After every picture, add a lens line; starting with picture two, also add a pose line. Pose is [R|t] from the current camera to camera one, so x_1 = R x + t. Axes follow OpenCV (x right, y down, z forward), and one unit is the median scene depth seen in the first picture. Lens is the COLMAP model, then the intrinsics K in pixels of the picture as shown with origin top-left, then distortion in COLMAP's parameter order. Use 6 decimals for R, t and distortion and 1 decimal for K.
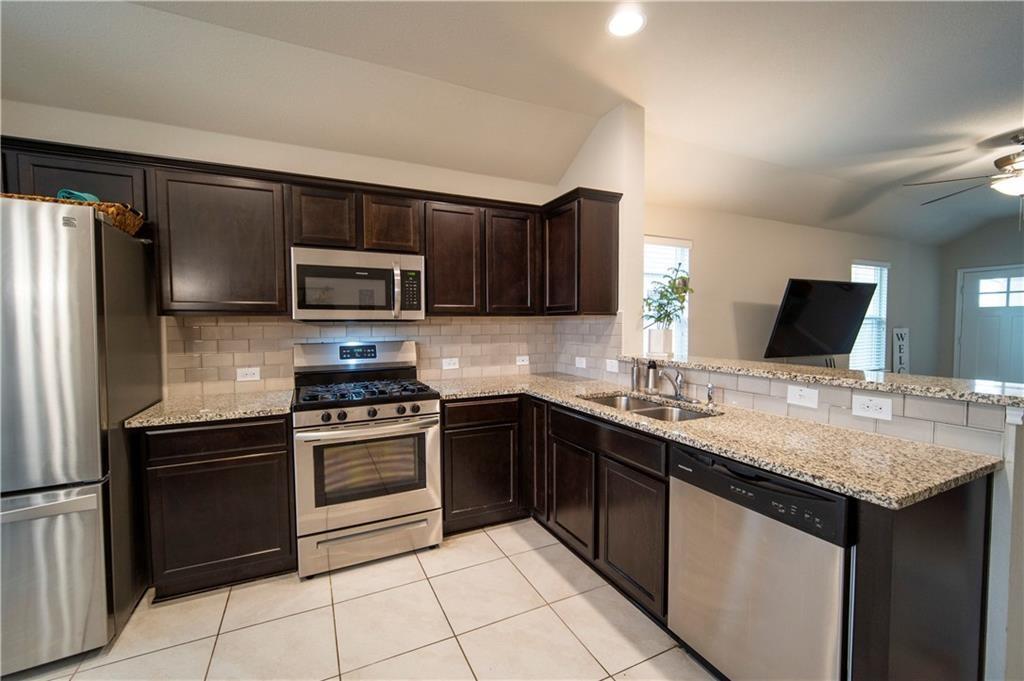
lens RADIAL K [[426.4, 0, 512.0], [0, 426.4, 340.5], [0, 0, 1]] dist [-0.000131, 0.000063]
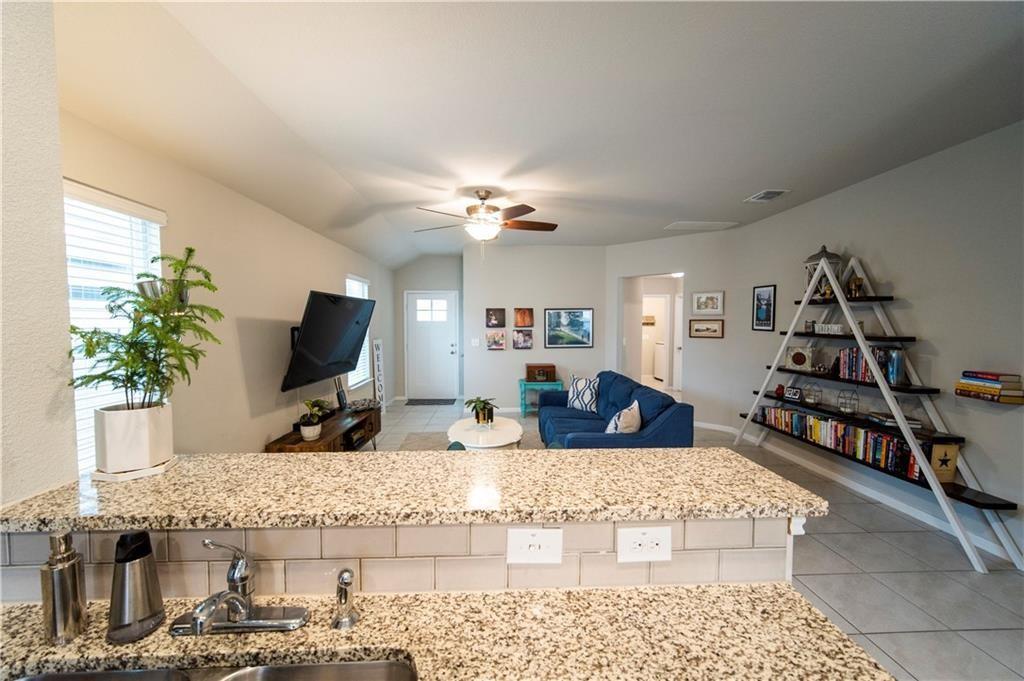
lens RADIAL K [[407.3, 0, 512.0], [0, 407.3, 340.5], [0, 0, 1]] dist [-0.001871, -0.000257]
pose [[0.393113, -0.038302, 0.918692, 0.149400], [0.035984, 0.999007, 0.026253, -0.091505], [-0.918786, 0.022738, 0.394101, 0.558930]]
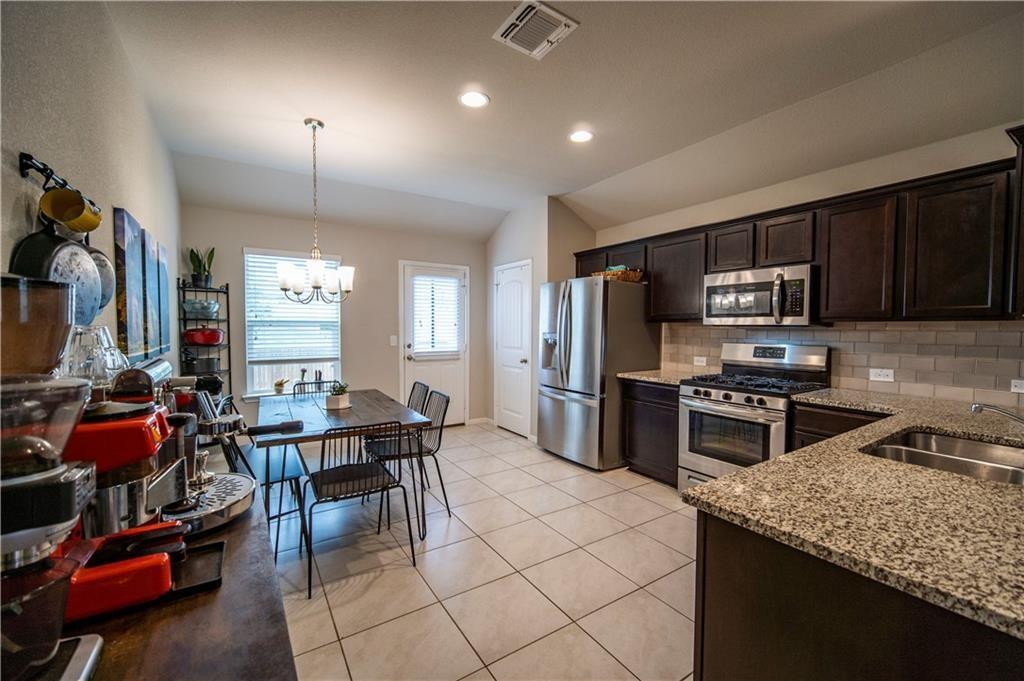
lens RADIAL K [[411.2, 0, 512.0], [0, 411.2, 340.5], [0, 0, 1]] dist [0.003238, 0.000193]
pose [[0.129139, 0.041880, -0.990742, 0.714178], [-0.047662, 0.998215, 0.035983, -0.013119], [0.990480, 0.042574, 0.130905, 0.156806]]
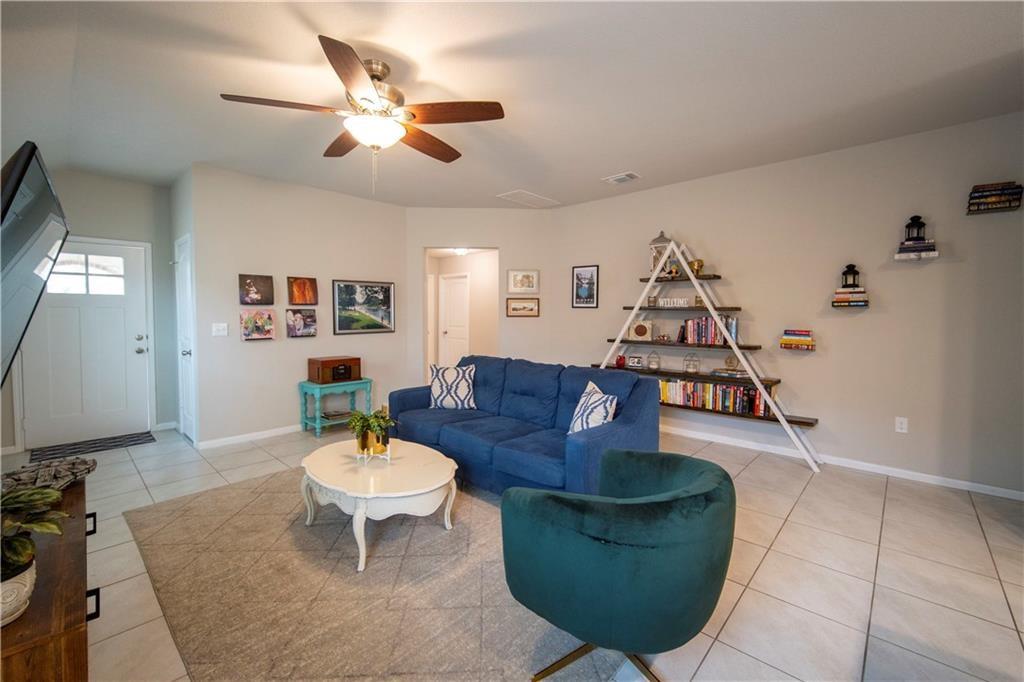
lens RADIAL K [[426.1, 0, 510.3], [0, 426.1, 328.7], [0, 0, 1]] dist [0.000302, -0.000024]
pose [[-0.361158, -0.031348, 0.931978, 0.482502], [0.038279, 0.998094, 0.048405, -0.061667], [-0.931719, 0.053157, -0.359269, 1.279686]]
